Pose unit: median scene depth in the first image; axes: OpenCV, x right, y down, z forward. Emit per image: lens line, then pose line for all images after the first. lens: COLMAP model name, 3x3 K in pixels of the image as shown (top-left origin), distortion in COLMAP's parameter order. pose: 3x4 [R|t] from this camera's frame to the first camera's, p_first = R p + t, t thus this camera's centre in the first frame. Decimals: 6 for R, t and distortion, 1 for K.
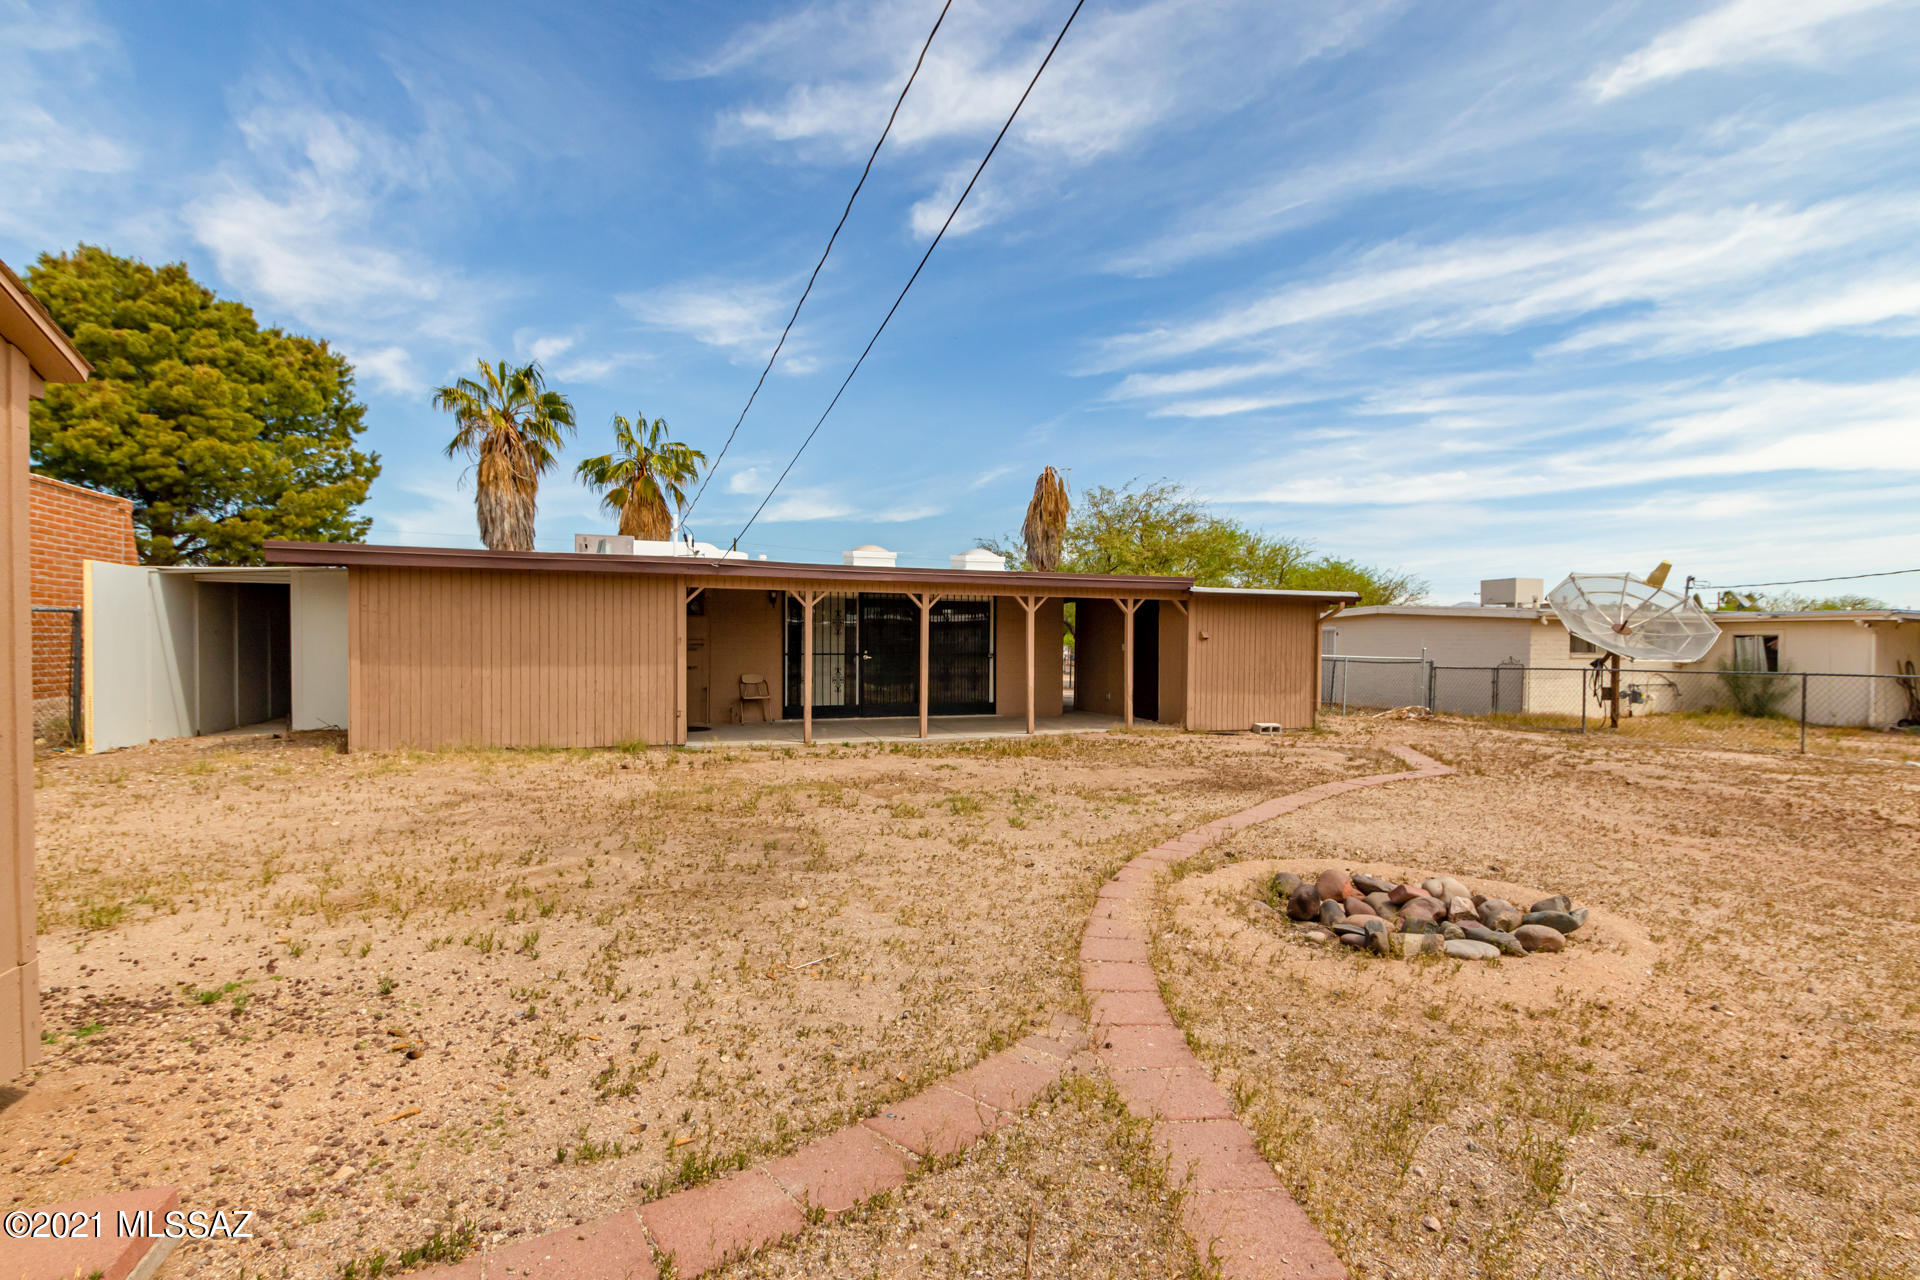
lens RADIAL K [[875.2, 0, 966.8], [0, 875.2, 651.0], [0, 0, 1]] dist [0.005422, -0.005006]
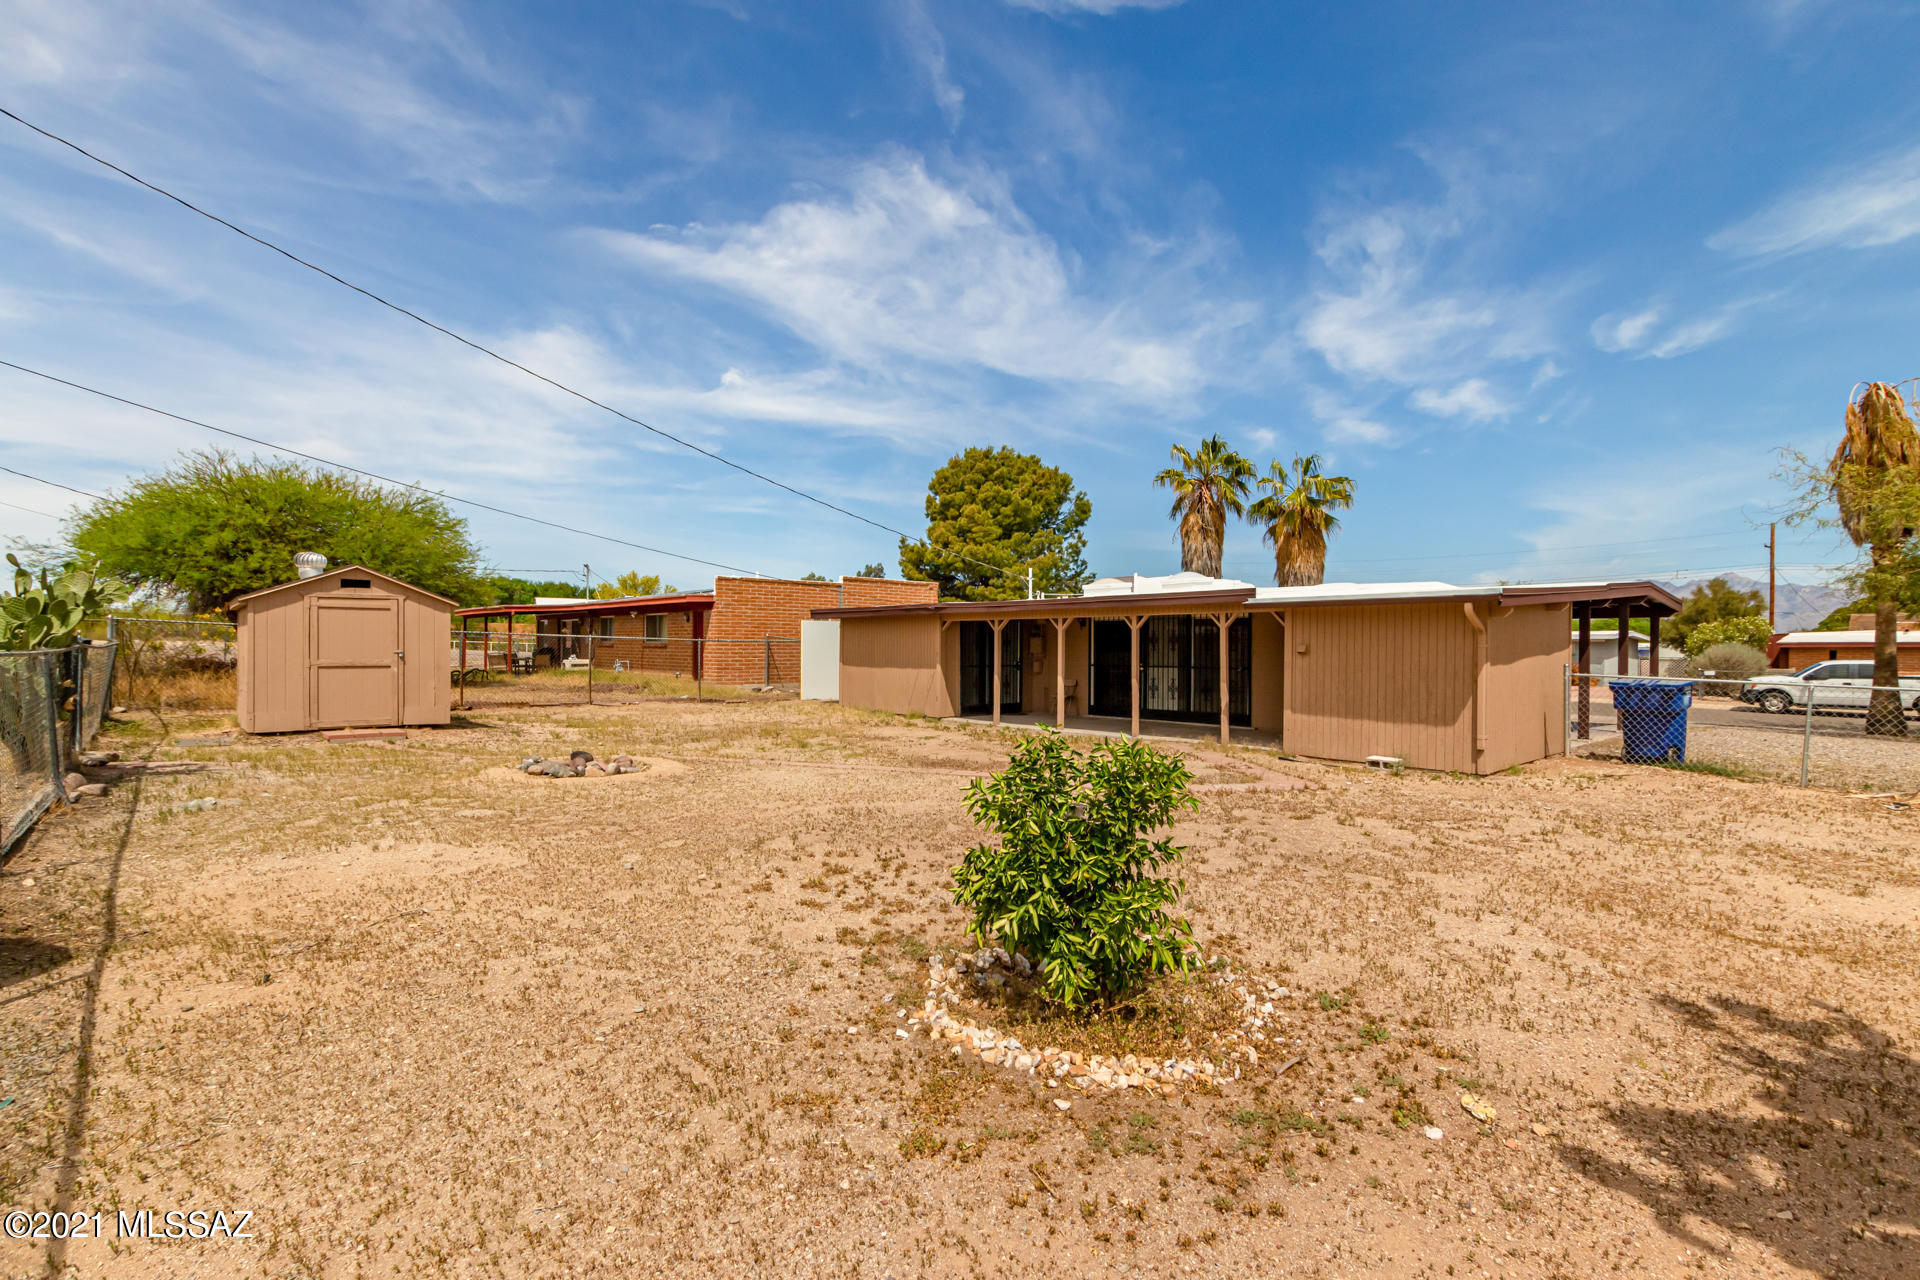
lens RADIAL K [[875.2, 0, 962.2], [0, 875.2, 627.8], [0, 0, 1]] dist [0.005422, -0.005006]
pose [[0.392735, -0.026553, -0.919268, 0.546699], [-0.017375, 0.999190, -0.036284, -0.000812], [0.919488, 0.030222, 0.391956, 0.183706]]
